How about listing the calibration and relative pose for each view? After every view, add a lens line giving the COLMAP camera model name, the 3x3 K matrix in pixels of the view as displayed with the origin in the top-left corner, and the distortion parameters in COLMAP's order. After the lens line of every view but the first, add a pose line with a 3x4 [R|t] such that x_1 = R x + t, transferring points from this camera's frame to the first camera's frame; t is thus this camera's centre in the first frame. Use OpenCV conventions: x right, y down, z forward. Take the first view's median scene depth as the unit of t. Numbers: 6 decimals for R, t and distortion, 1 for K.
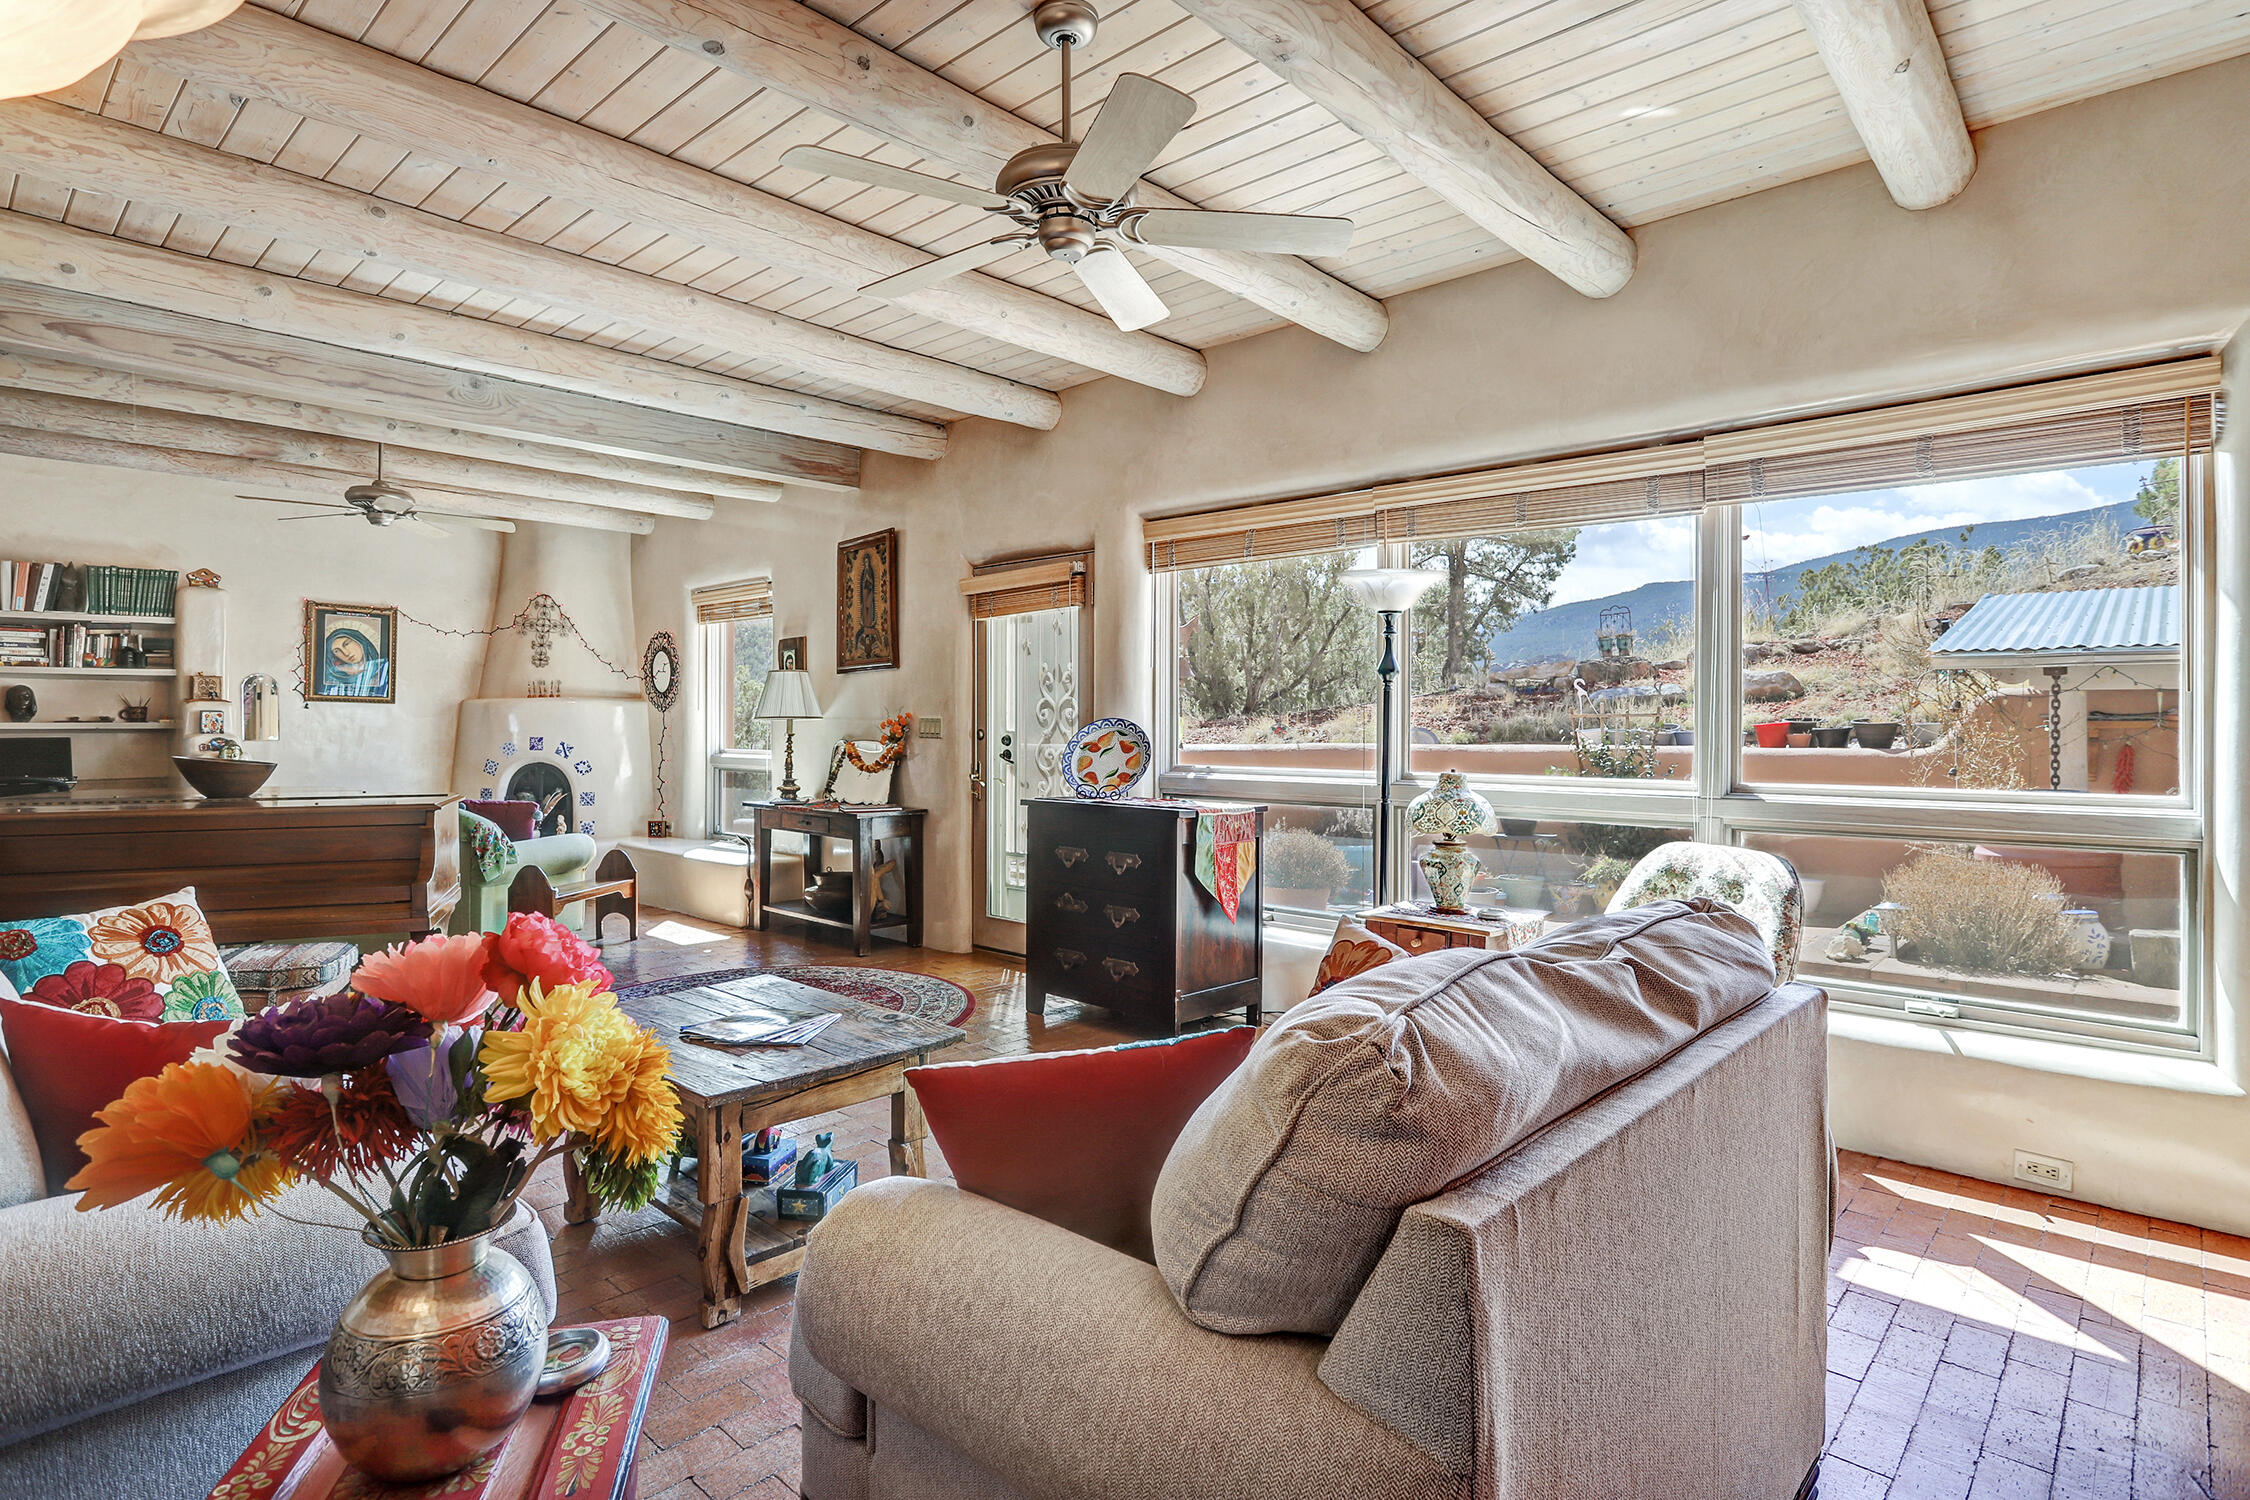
lens RADIAL K [[1159.1, 0, 1125.1], [0, 1159.1, 728.0], [0, 0, 1]] dist [-0.000513, 0.000126]
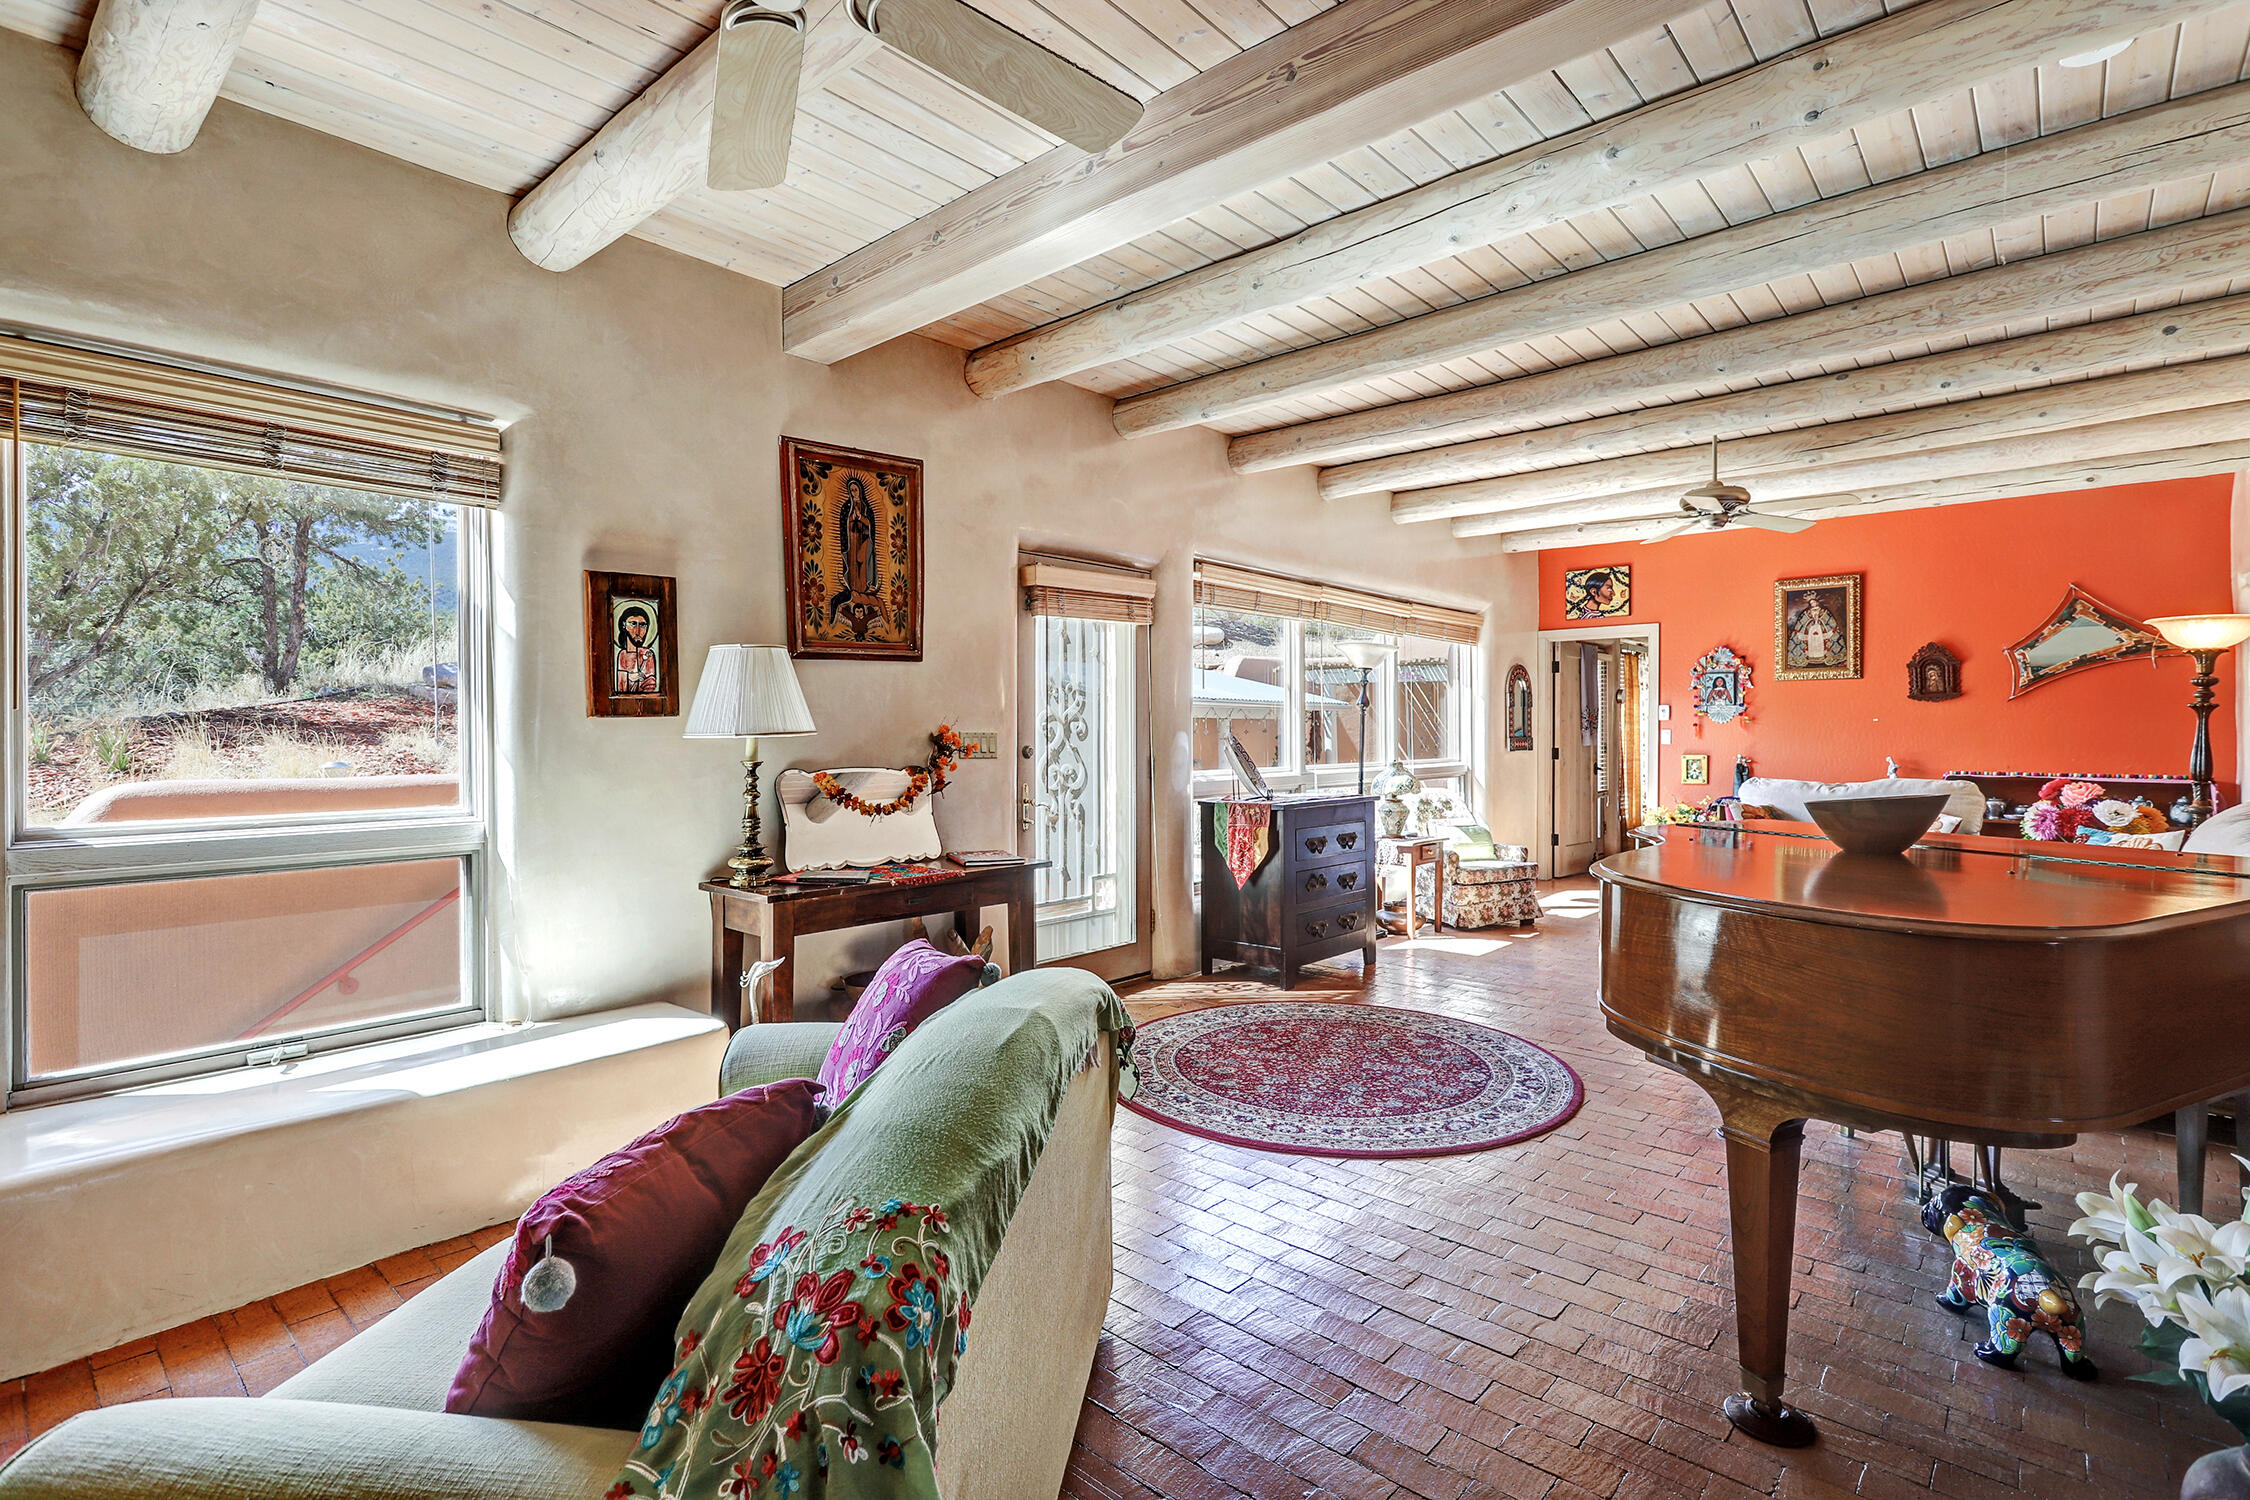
lens RADIAL K [[1061.6, 0, 1148.1], [0, 1061.6, 751.0], [0, 0, 1]] dist [-0.000333, 0.000084]
pose [[-0.039158, -0.018268, 0.999066, -0.757845], [0.006408, 0.999808, 0.018533, -0.007822], [-0.999212, 0.007127, -0.039034, 0.796131]]
